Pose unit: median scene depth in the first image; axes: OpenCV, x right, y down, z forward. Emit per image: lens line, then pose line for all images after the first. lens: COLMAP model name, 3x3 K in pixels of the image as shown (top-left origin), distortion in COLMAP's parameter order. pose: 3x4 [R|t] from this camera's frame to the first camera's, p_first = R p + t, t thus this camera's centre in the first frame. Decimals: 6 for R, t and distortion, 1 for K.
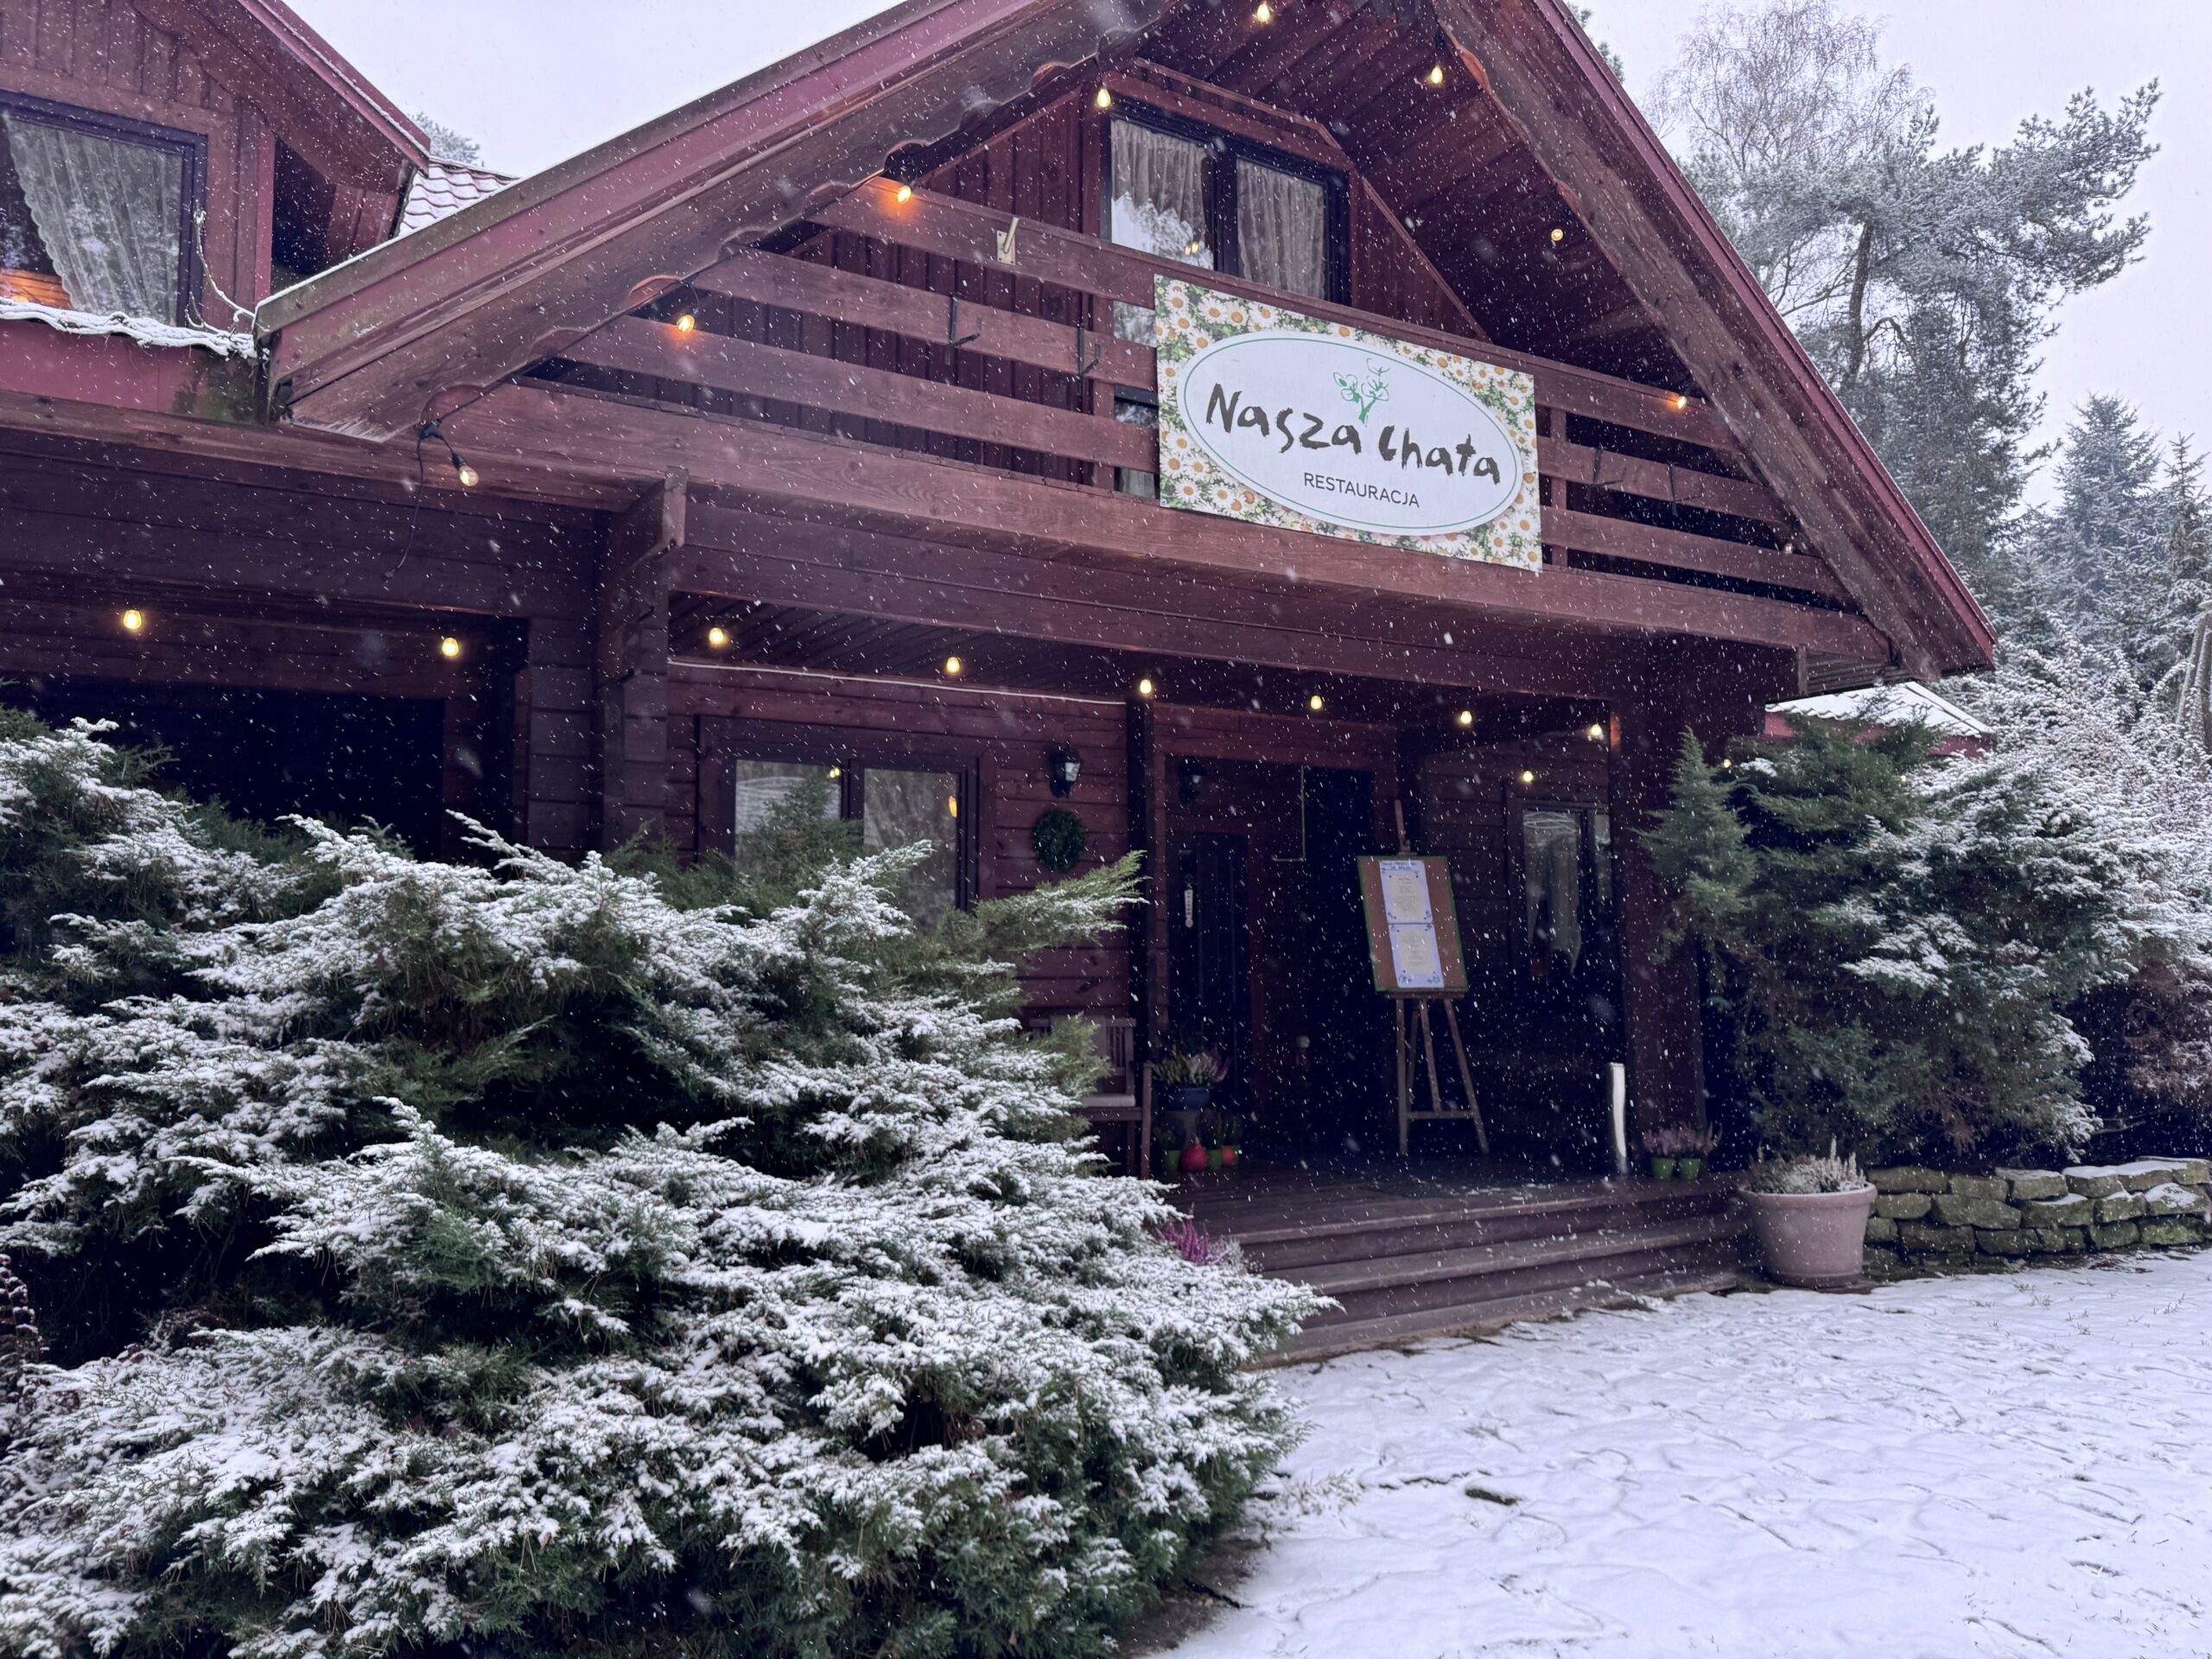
lens RADIAL K [[1539.4, 0, 1106.0], [0, 1539.4, 829.5], [0, 0, 1]] dist [0.028400, -0.066580]
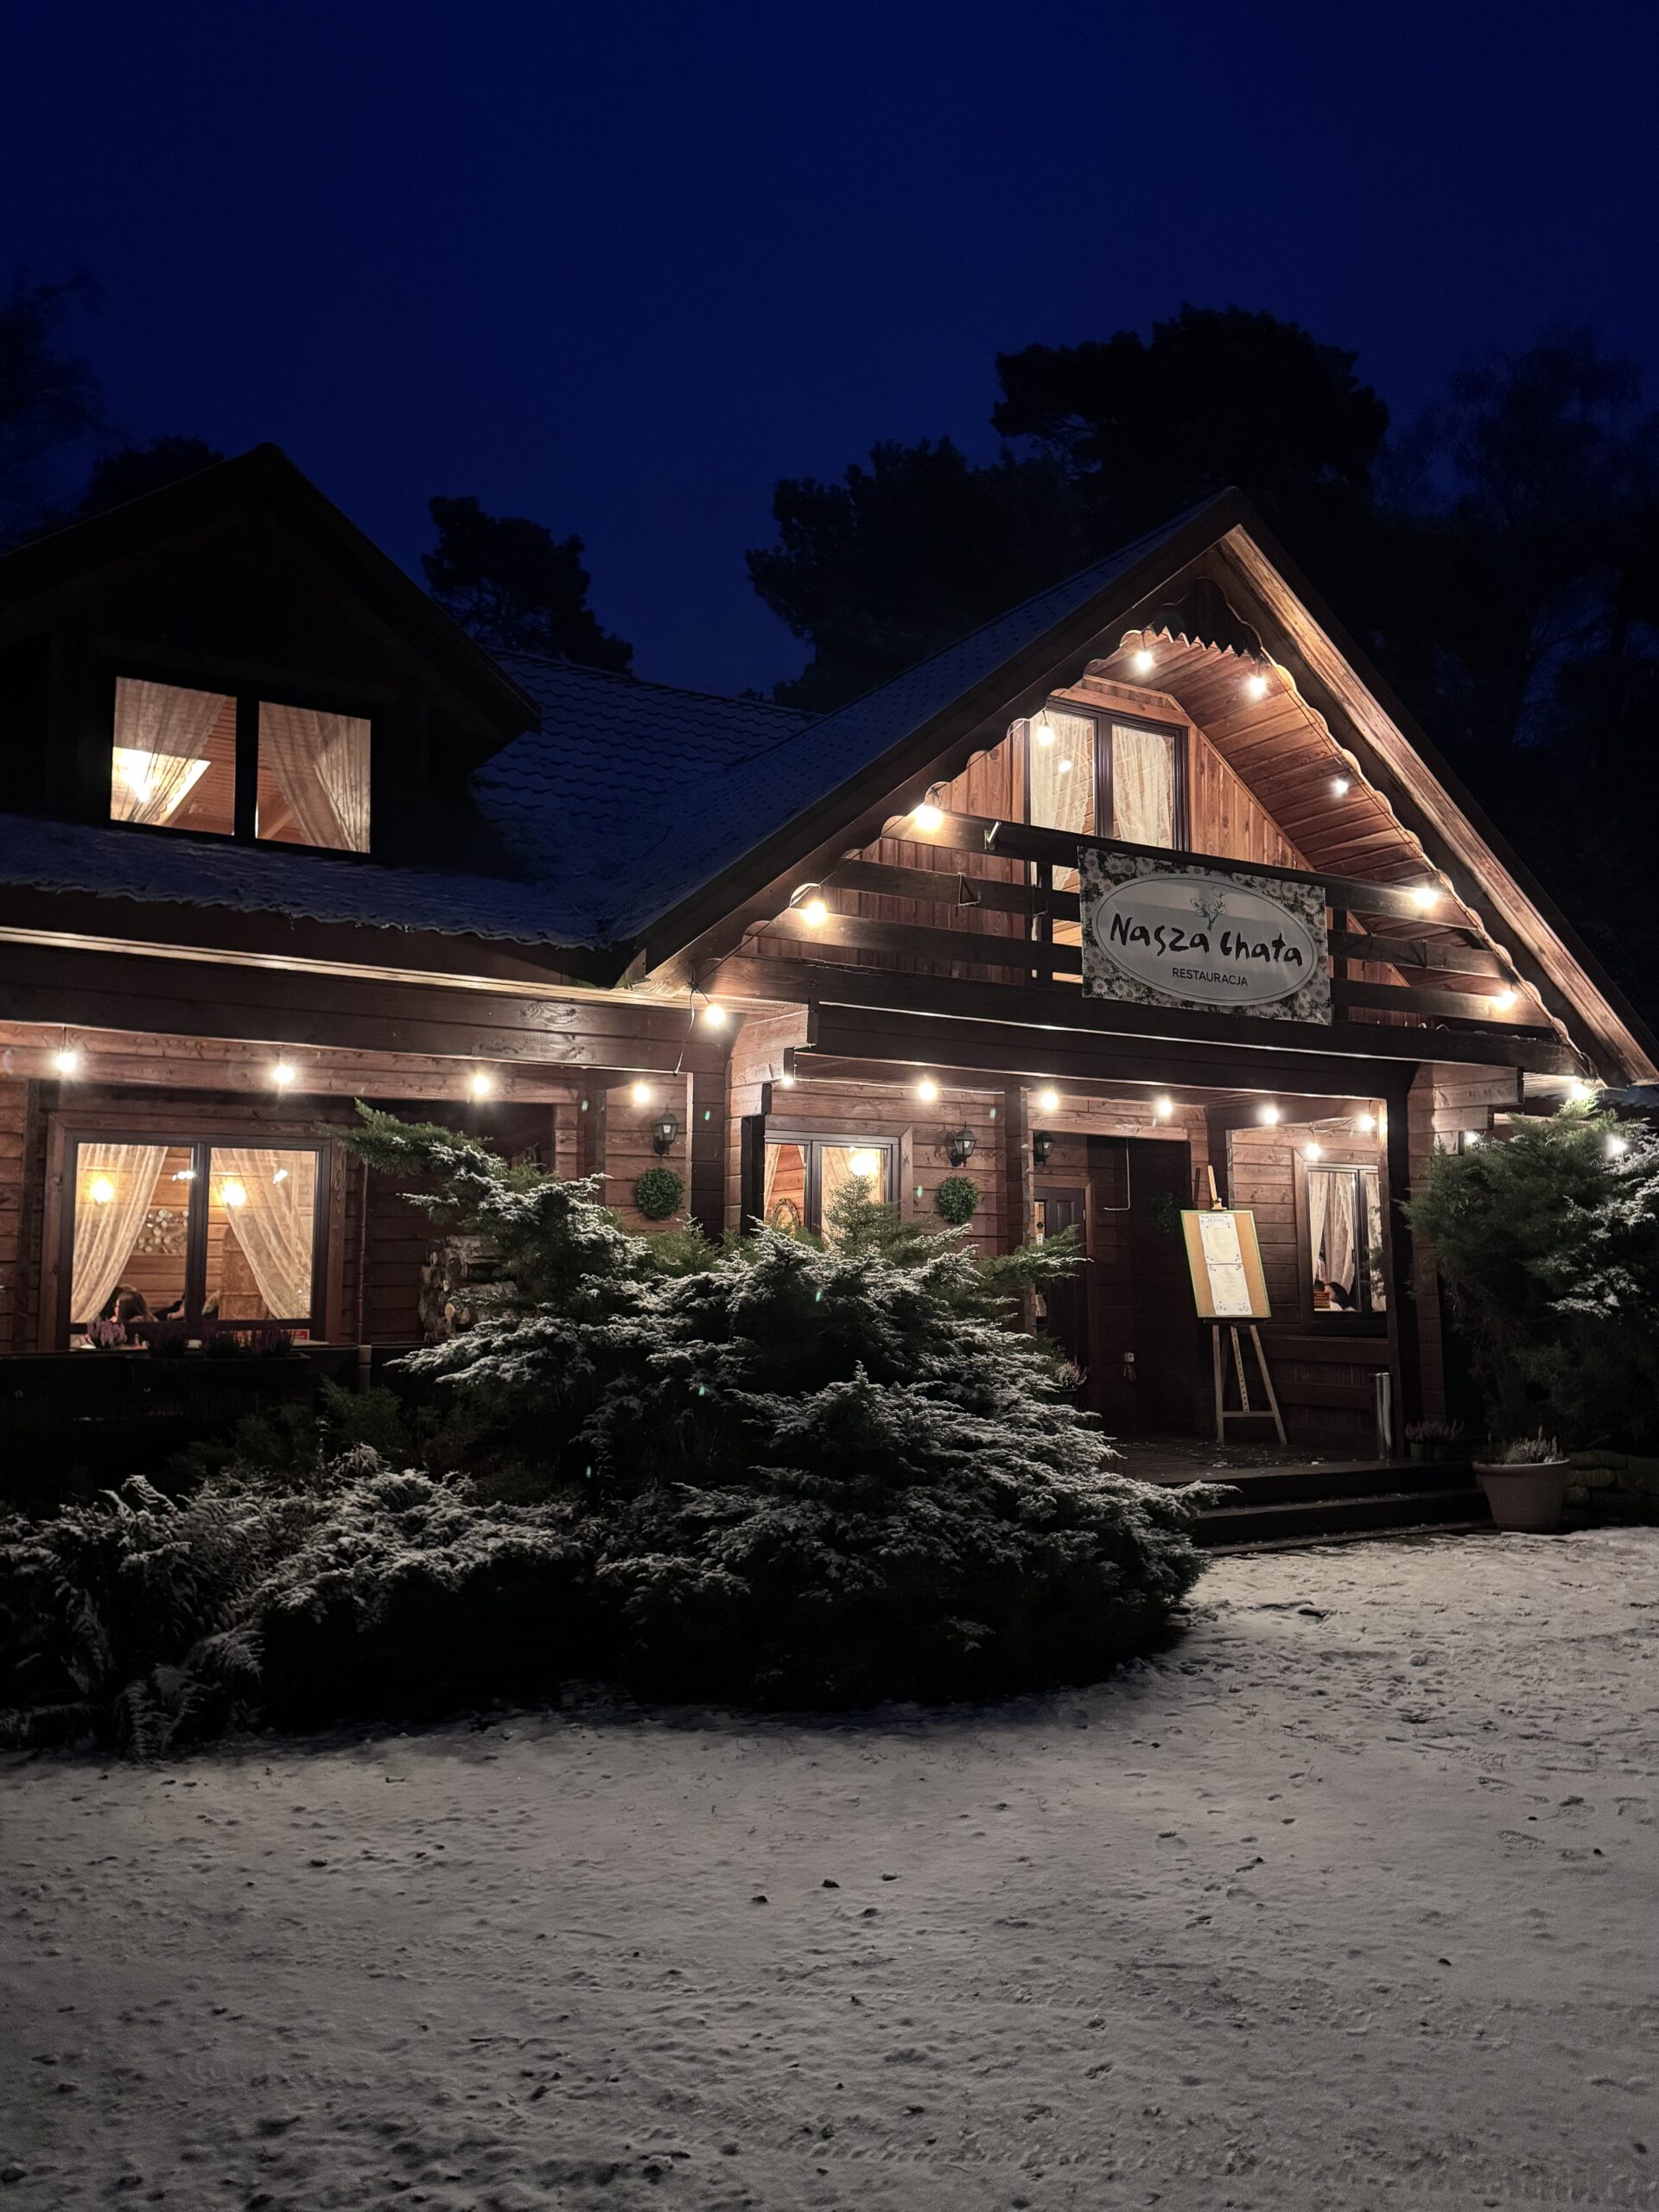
lens RADIAL K [[1513.9, 0, 829.5], [0, 1513.9, 1106.0], [0, 0, 1]] dist [0.003571, -0.000279]
pose [[0.999540, 0.005402, -0.029852, -0.150211], [-0.006365, 0.999459, -0.032259, -0.046371], [0.029662, 0.032434, 0.999034, -0.443873]]
